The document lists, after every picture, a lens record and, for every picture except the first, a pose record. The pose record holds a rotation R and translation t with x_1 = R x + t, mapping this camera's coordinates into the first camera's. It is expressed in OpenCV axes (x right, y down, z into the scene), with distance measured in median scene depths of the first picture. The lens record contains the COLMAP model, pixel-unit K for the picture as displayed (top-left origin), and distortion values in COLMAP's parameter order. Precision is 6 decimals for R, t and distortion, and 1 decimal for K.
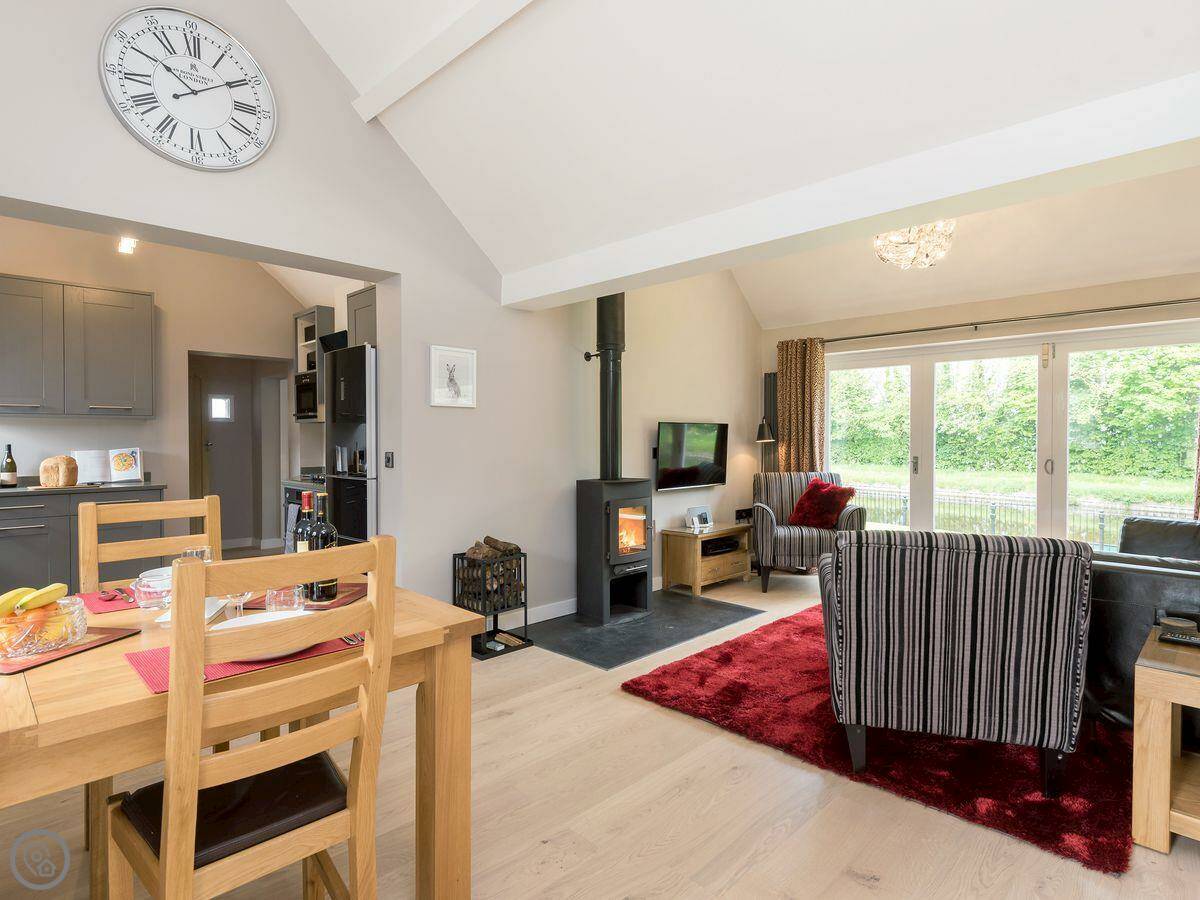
lens RADIAL K [[644.3, 0, 607.4], [0, 644.3, 452.9], [0, 0, 1]] dist [0.004639, 0.000202]
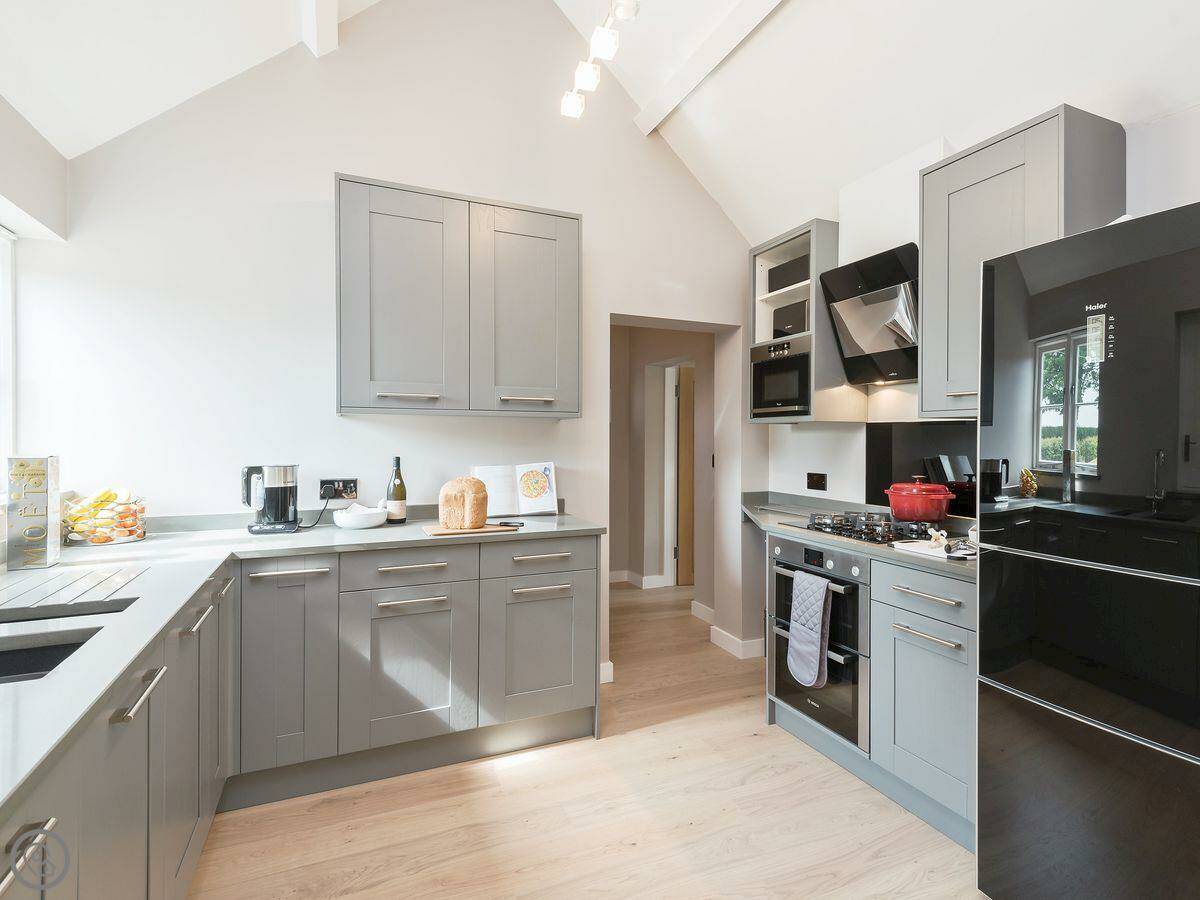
lens RADIAL K [[579.1, 0, 600.8], [0, 579.1, 445.9], [0, 0, 1]] dist [-0.002319, -0.000552]
pose [[0.933134, 0.016257, -0.359162, -0.531383], [-0.017634, 0.999844, -0.000559, -0.026961], [0.359097, 0.006855, 0.933275, 0.536593]]
